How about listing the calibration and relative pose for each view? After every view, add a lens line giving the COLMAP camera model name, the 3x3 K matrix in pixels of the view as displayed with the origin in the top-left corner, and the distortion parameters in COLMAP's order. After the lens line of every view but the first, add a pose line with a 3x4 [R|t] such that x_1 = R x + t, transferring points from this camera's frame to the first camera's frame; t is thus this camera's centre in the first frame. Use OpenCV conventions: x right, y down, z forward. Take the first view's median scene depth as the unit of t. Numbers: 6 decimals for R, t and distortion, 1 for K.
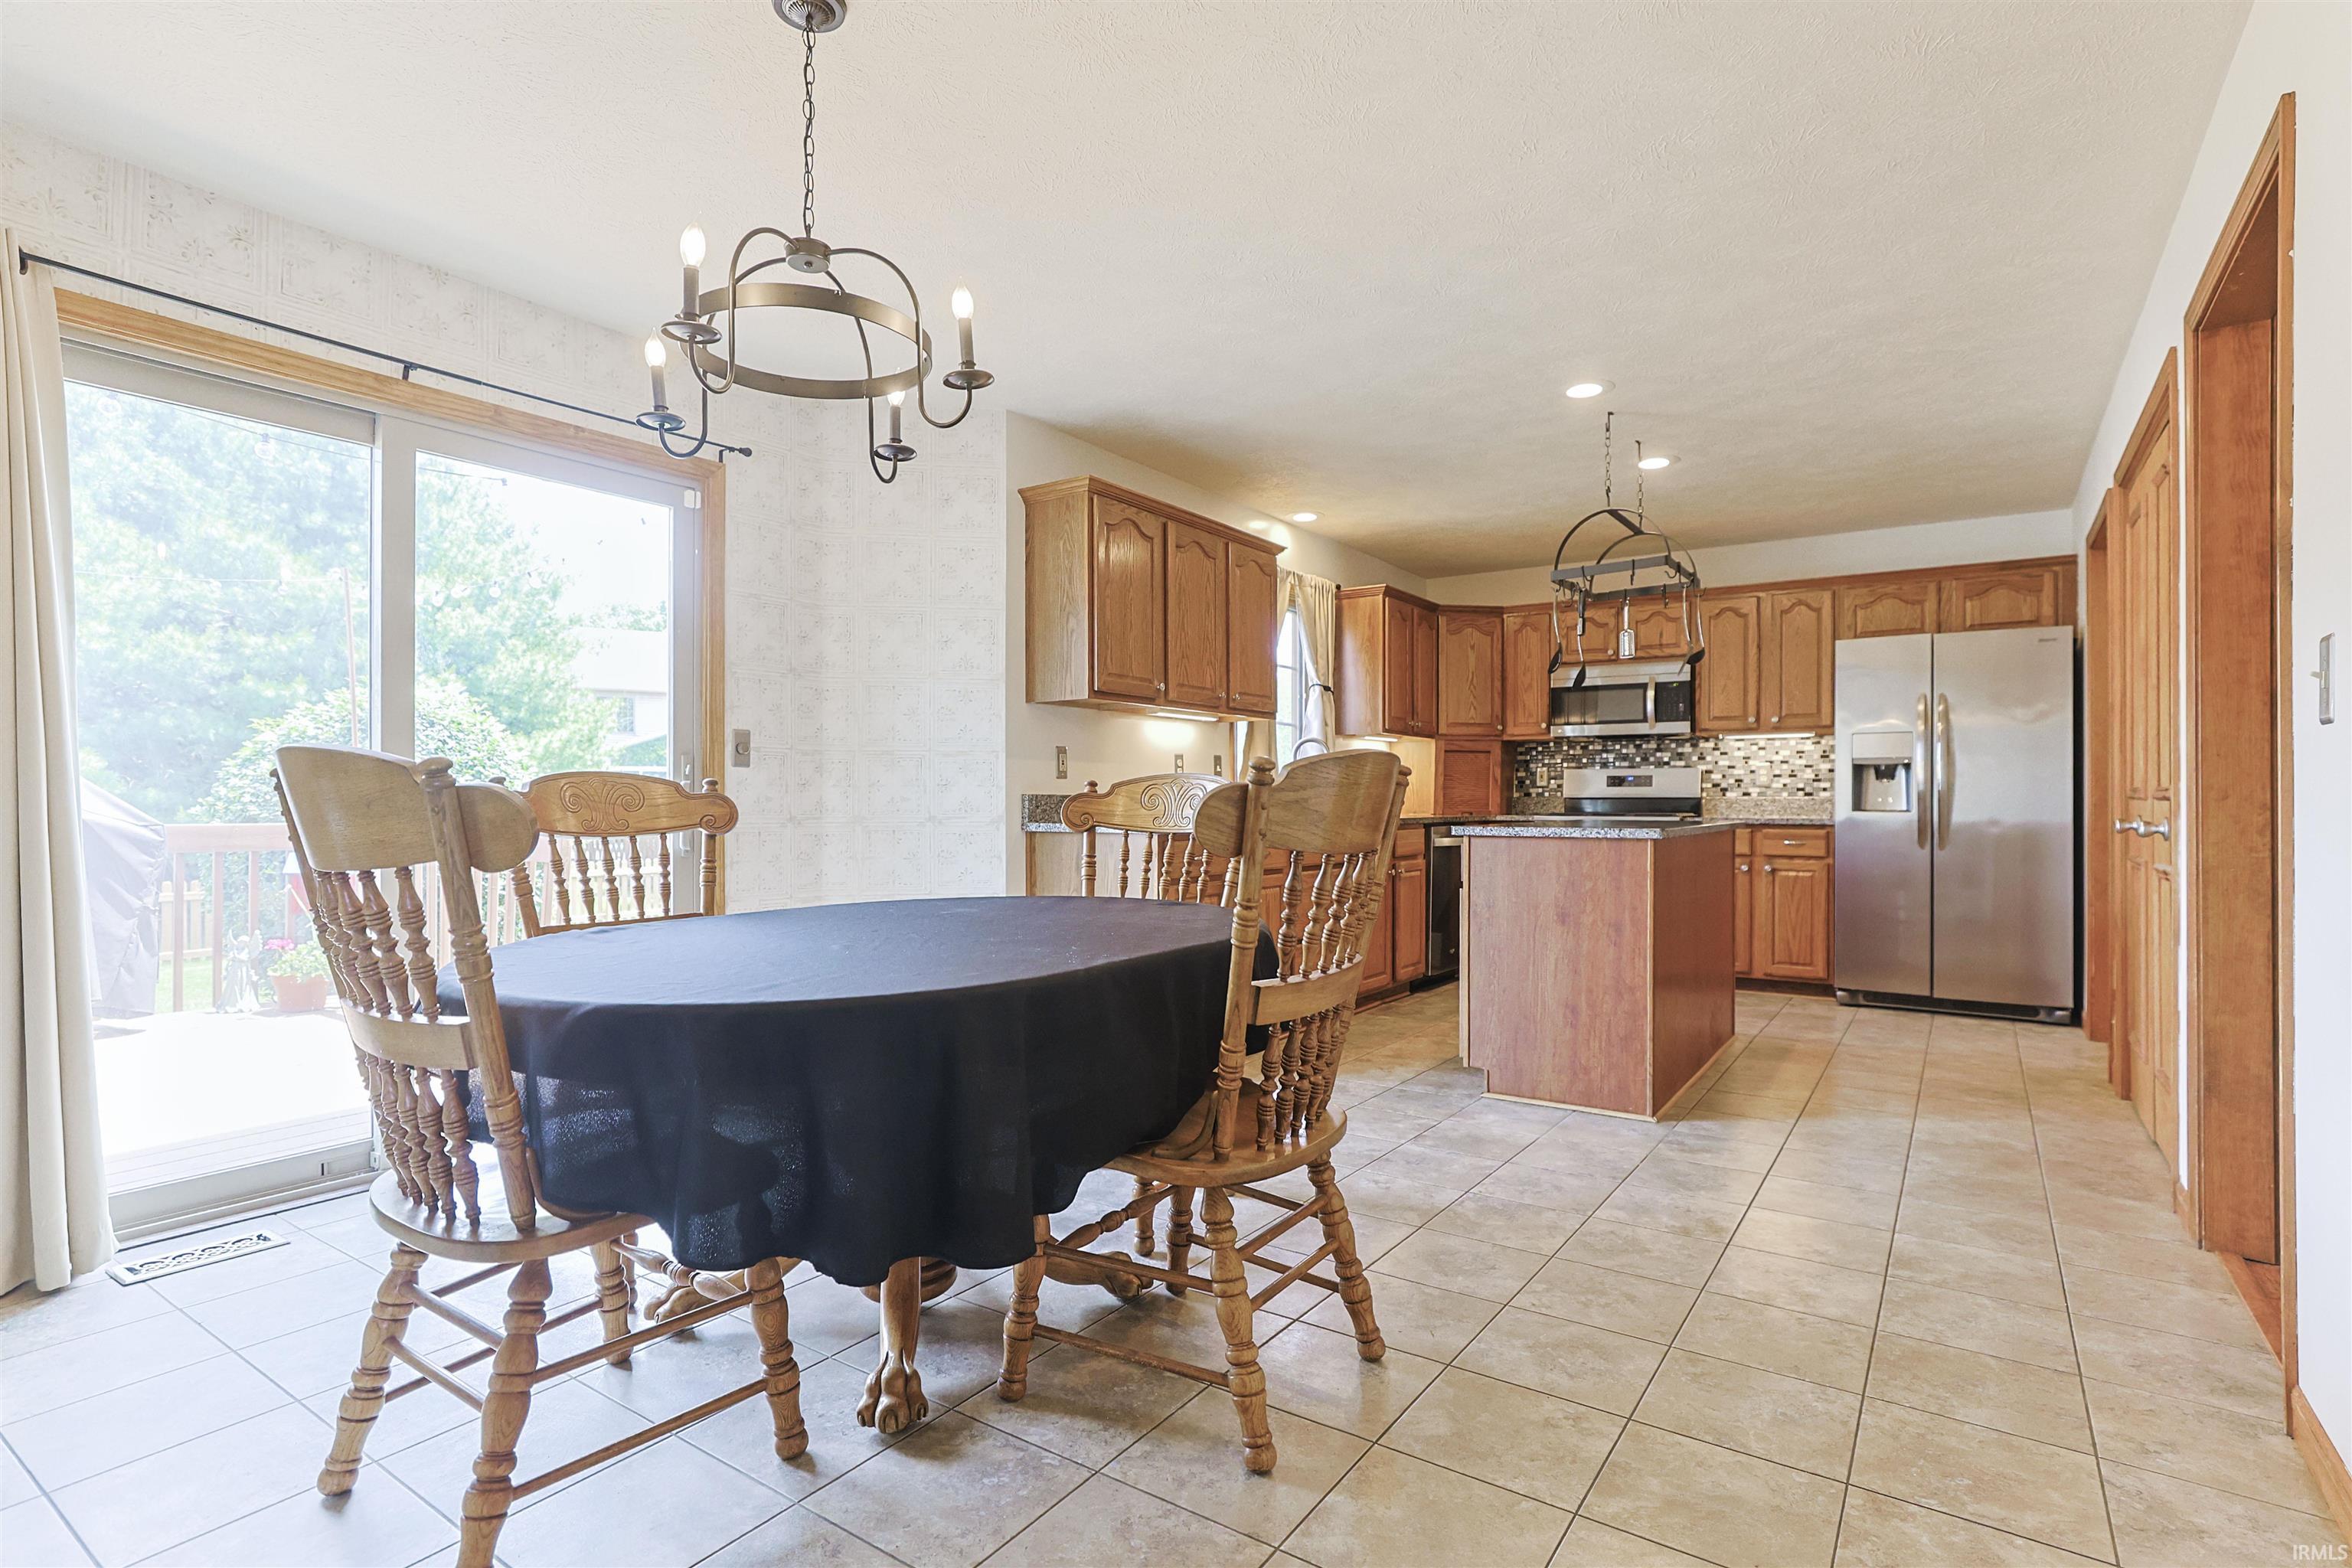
lens RADIAL K [[1148.6, 0, 1202.9], [0, 1148.6, 815.7], [0, 0, 1]] dist [-0.019997, 0.000294]
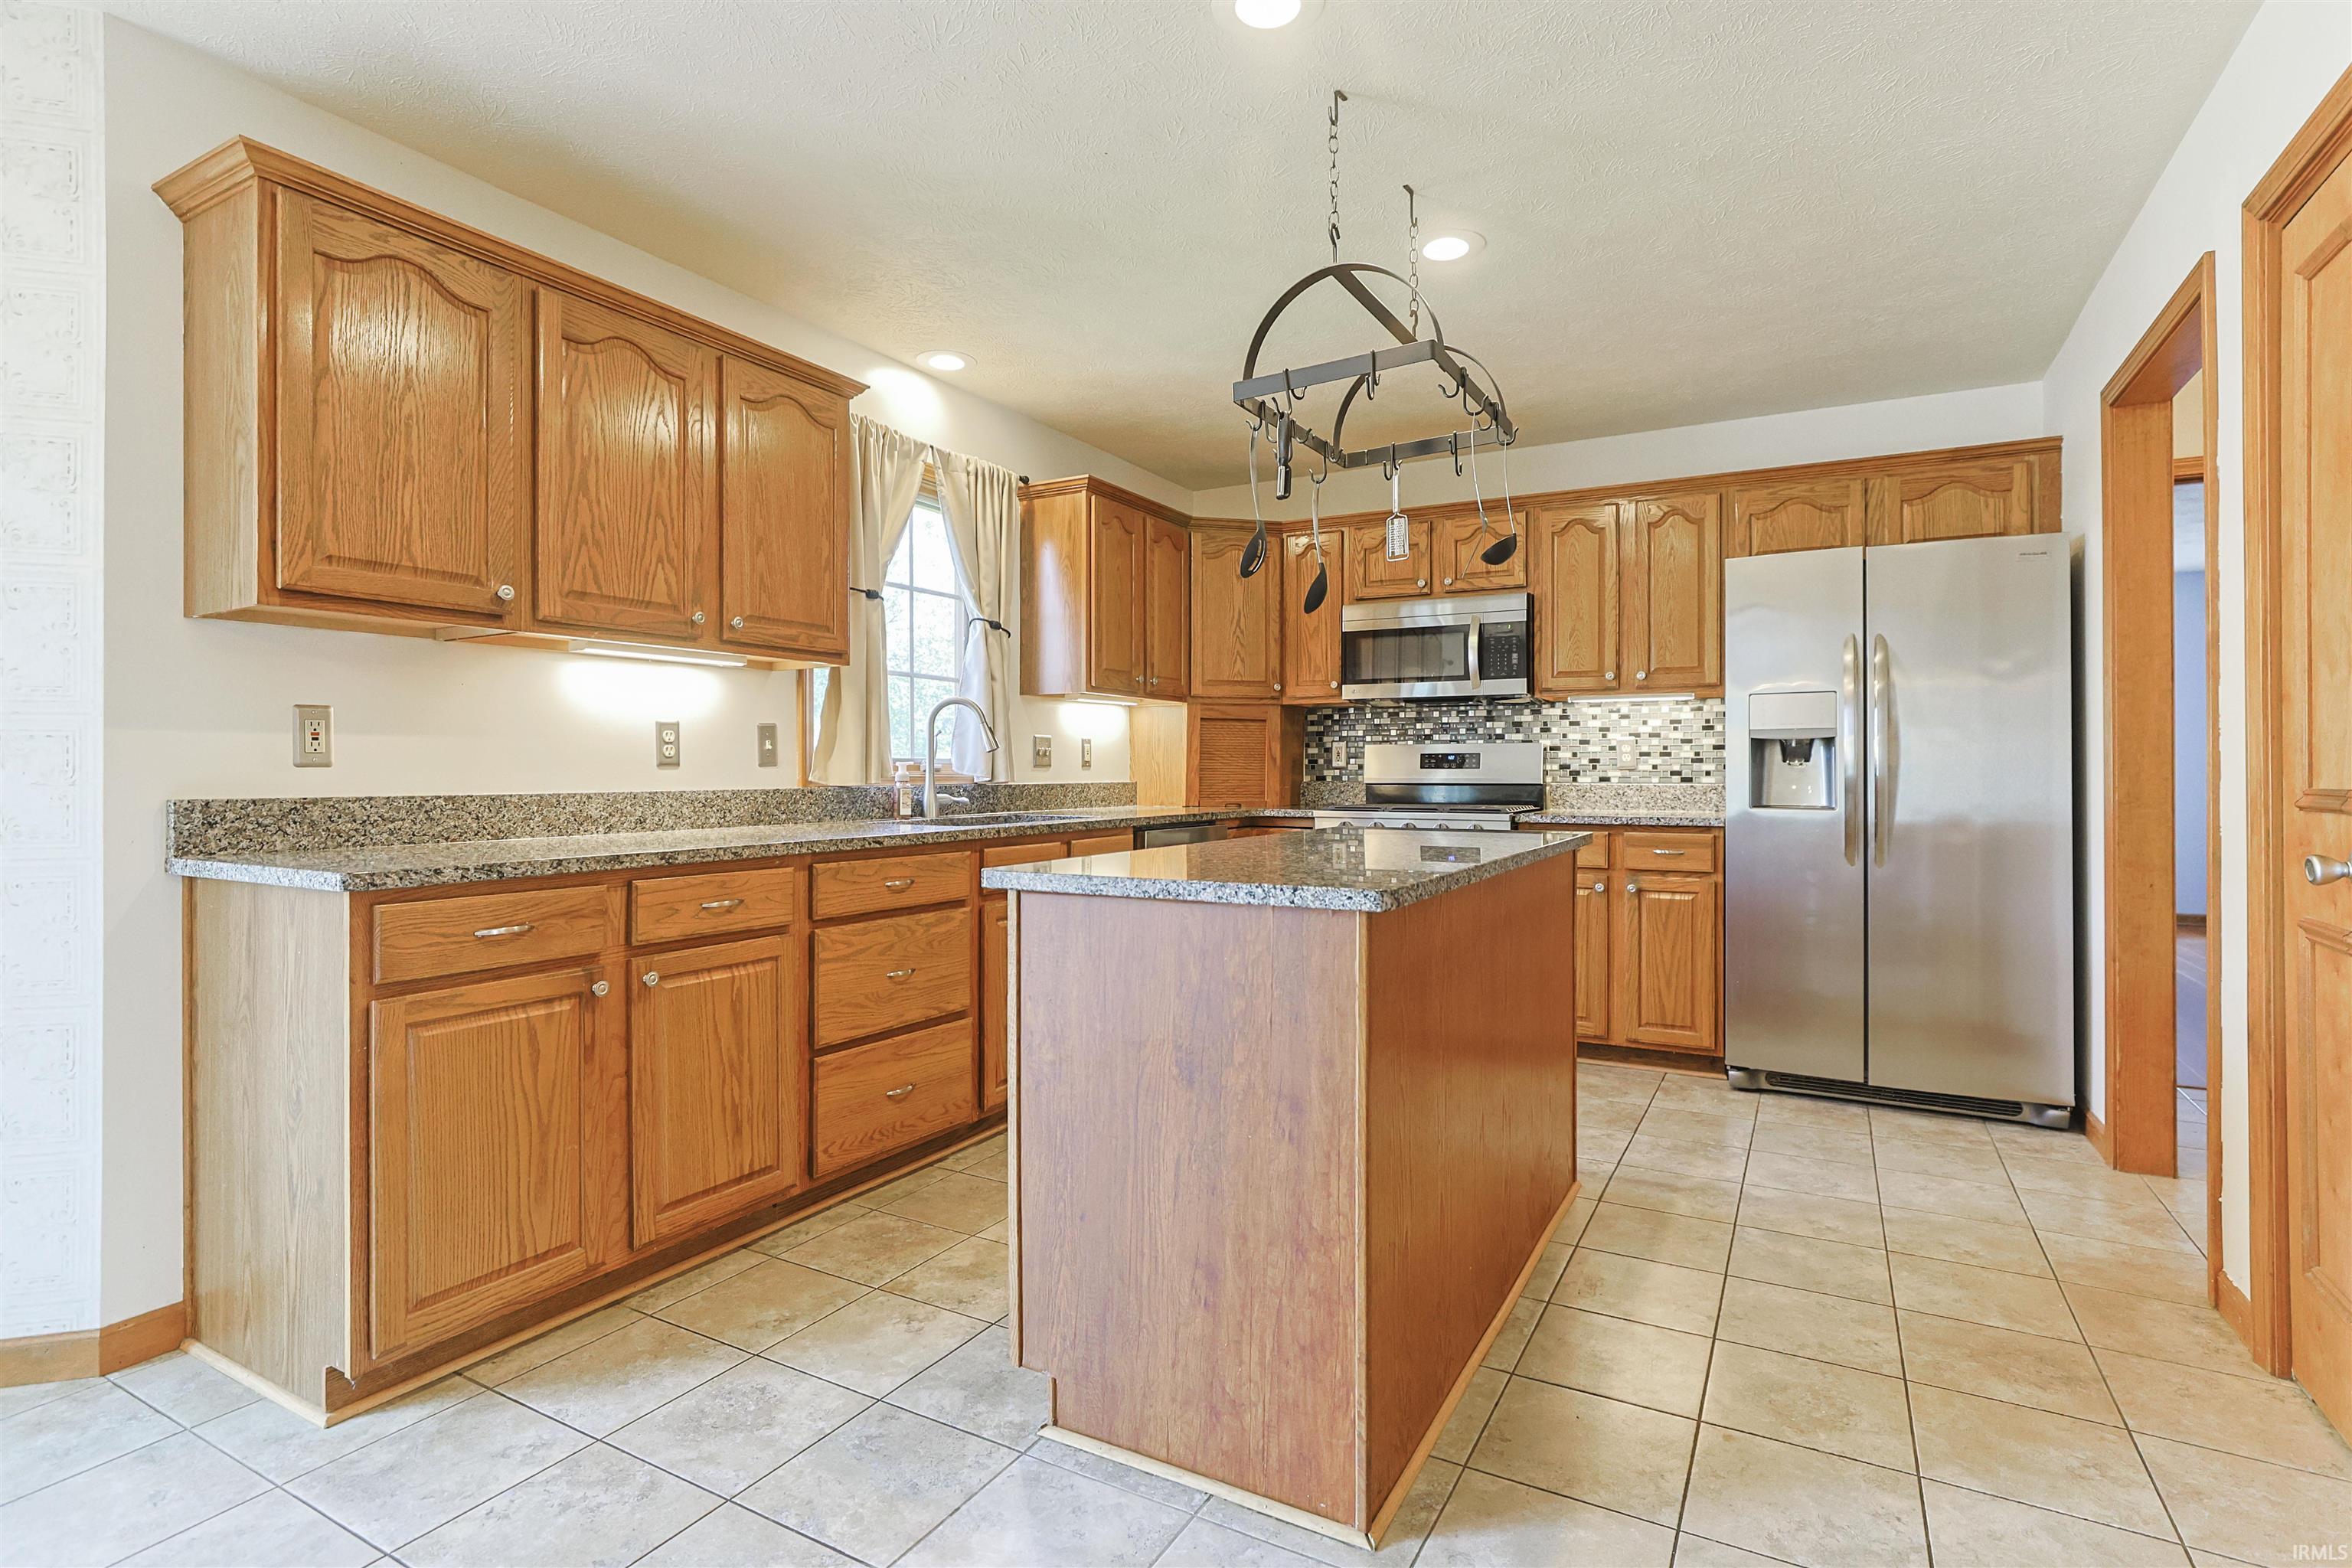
lens RADIAL K [[1118.5, 0, 1203.3], [0, 1118.5, 776.5], [0, 0, 1]] dist [-0.017392, 0.000414]
pose [[0.996450, -0.001386, 0.084172, 0.176670], [0.002047, 0.999968, -0.007768, -0.017108], [-0.084158, 0.007913, 0.996421, 0.343700]]
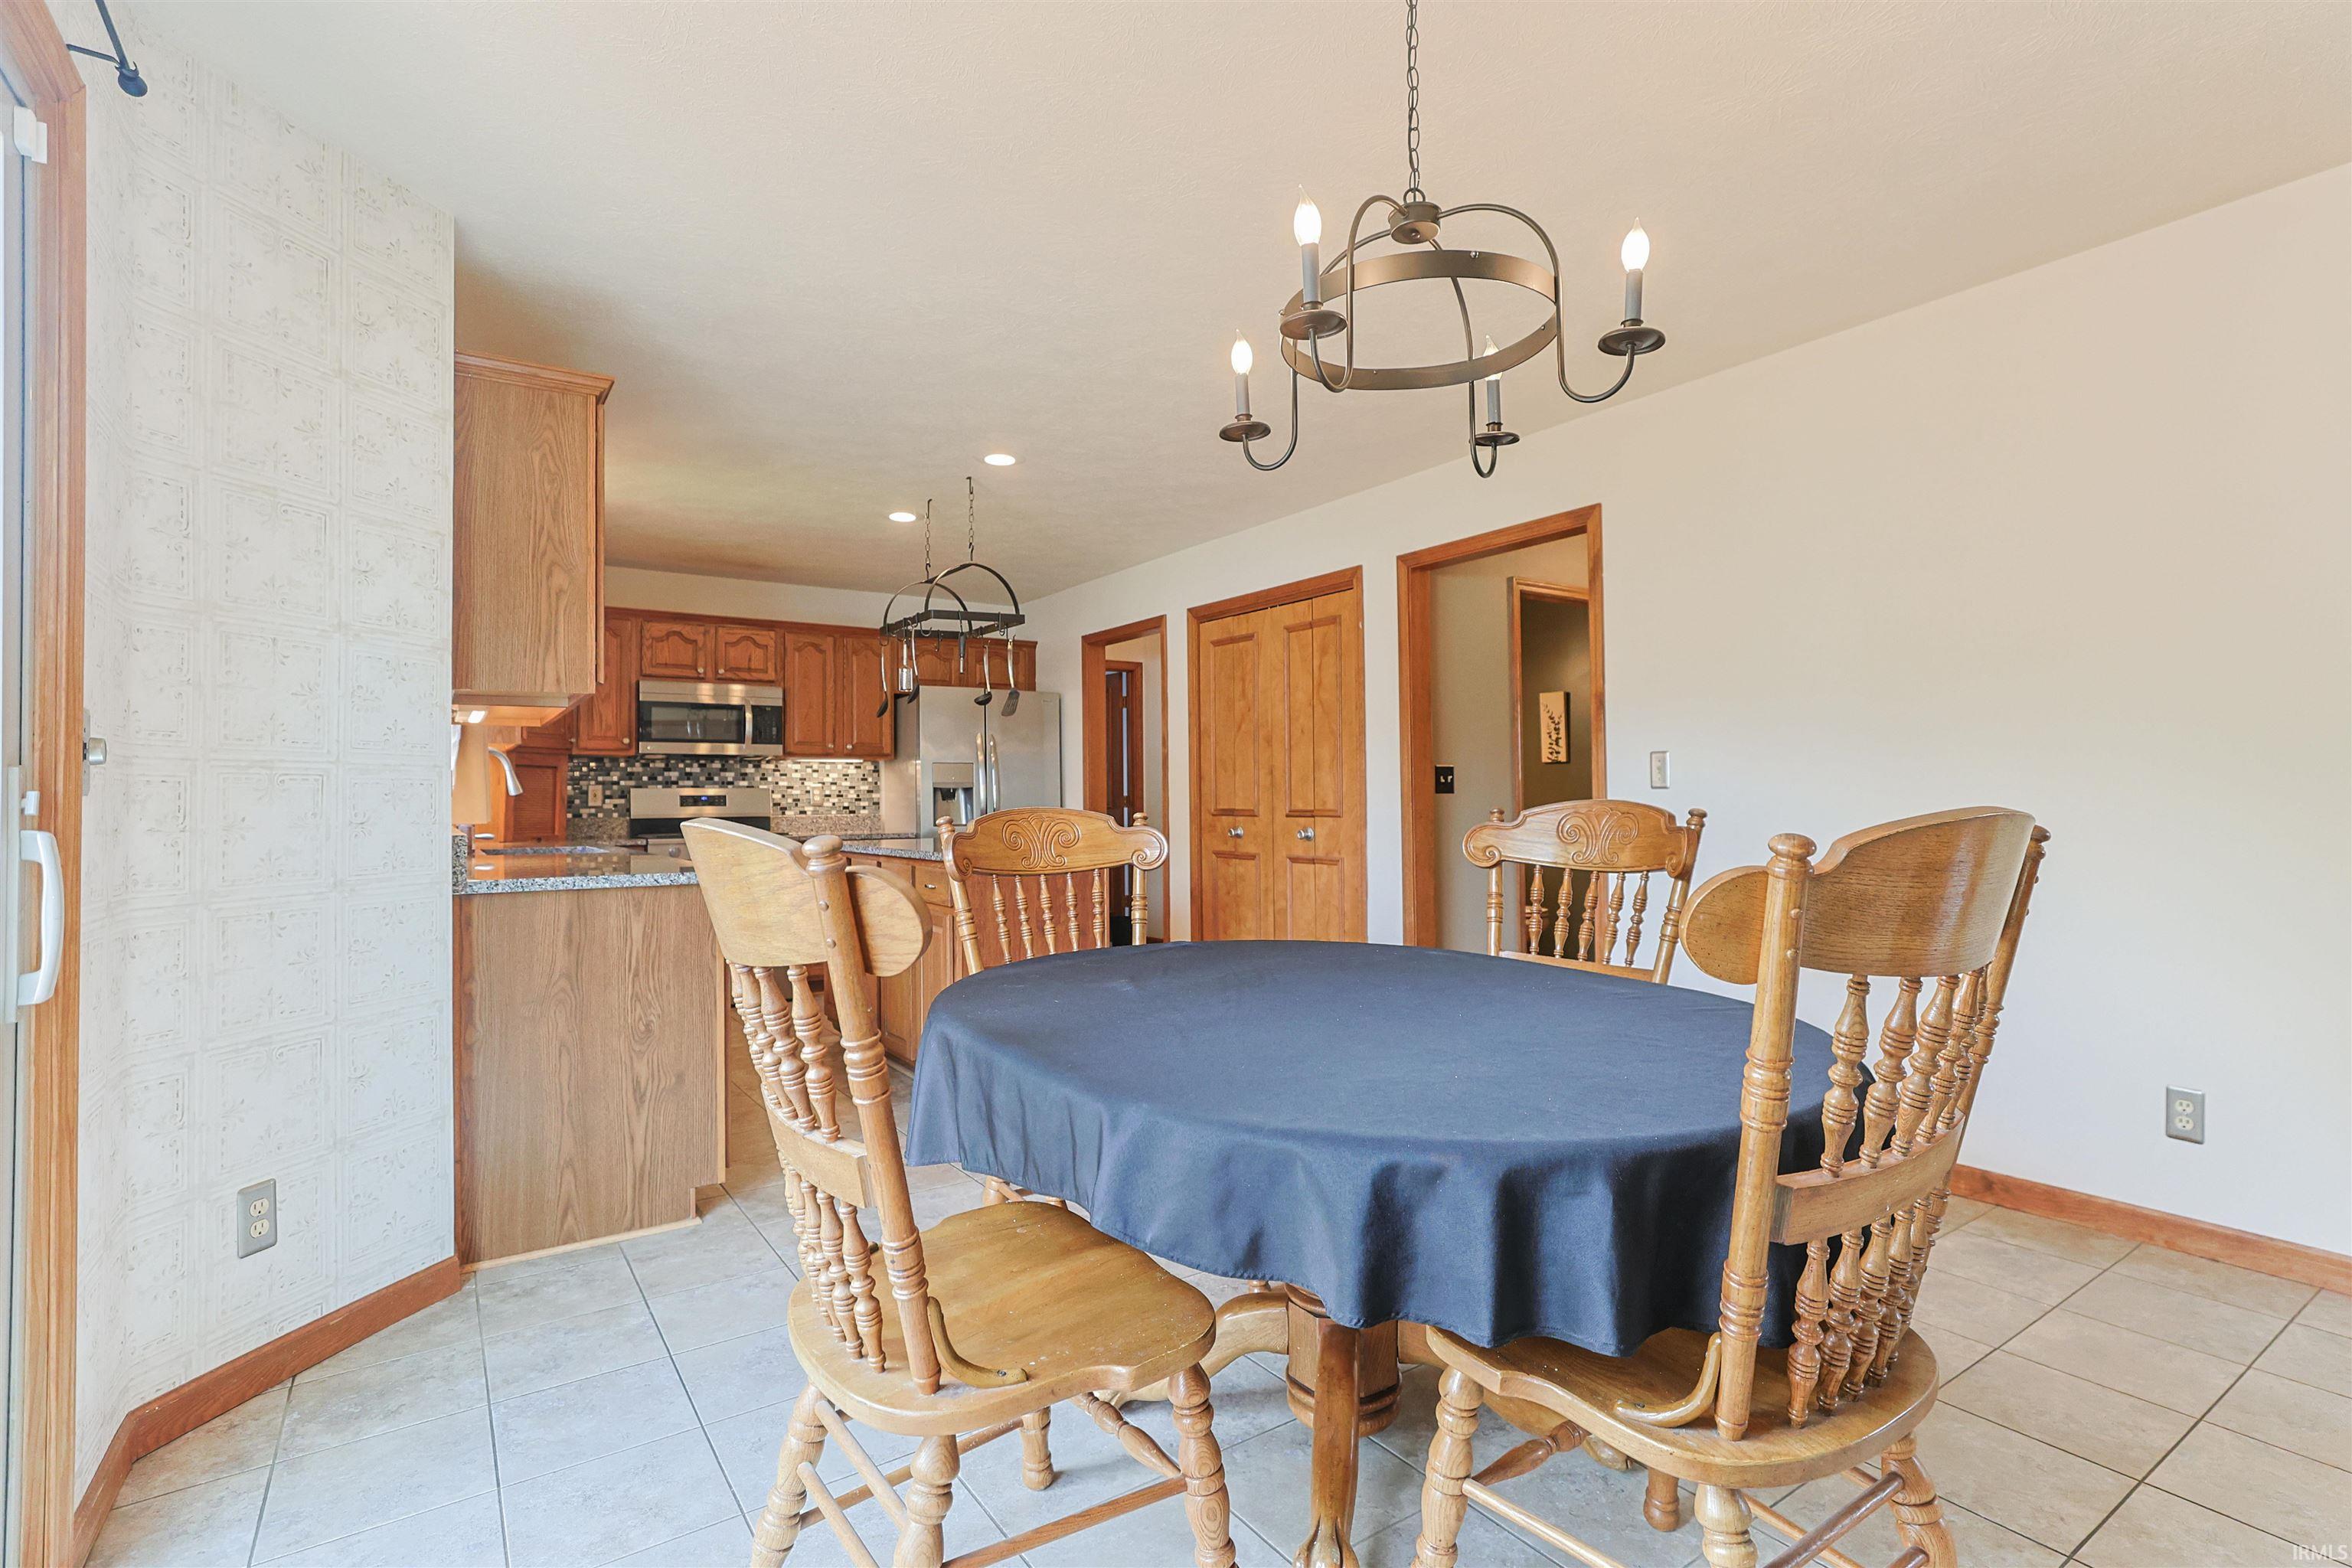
lens RADIAL K [[1106.7, 0, 1183.9], [0, 1106.7, 777.5], [0, 0, 1]] dist [0.000741, 0.000164]
pose [[0.382680, 0.015555, 0.923750, -0.402918], [0.022518, 0.999404, -0.026157, -0.017902], [-0.923606, 0.030811, 0.382102, 0.282392]]
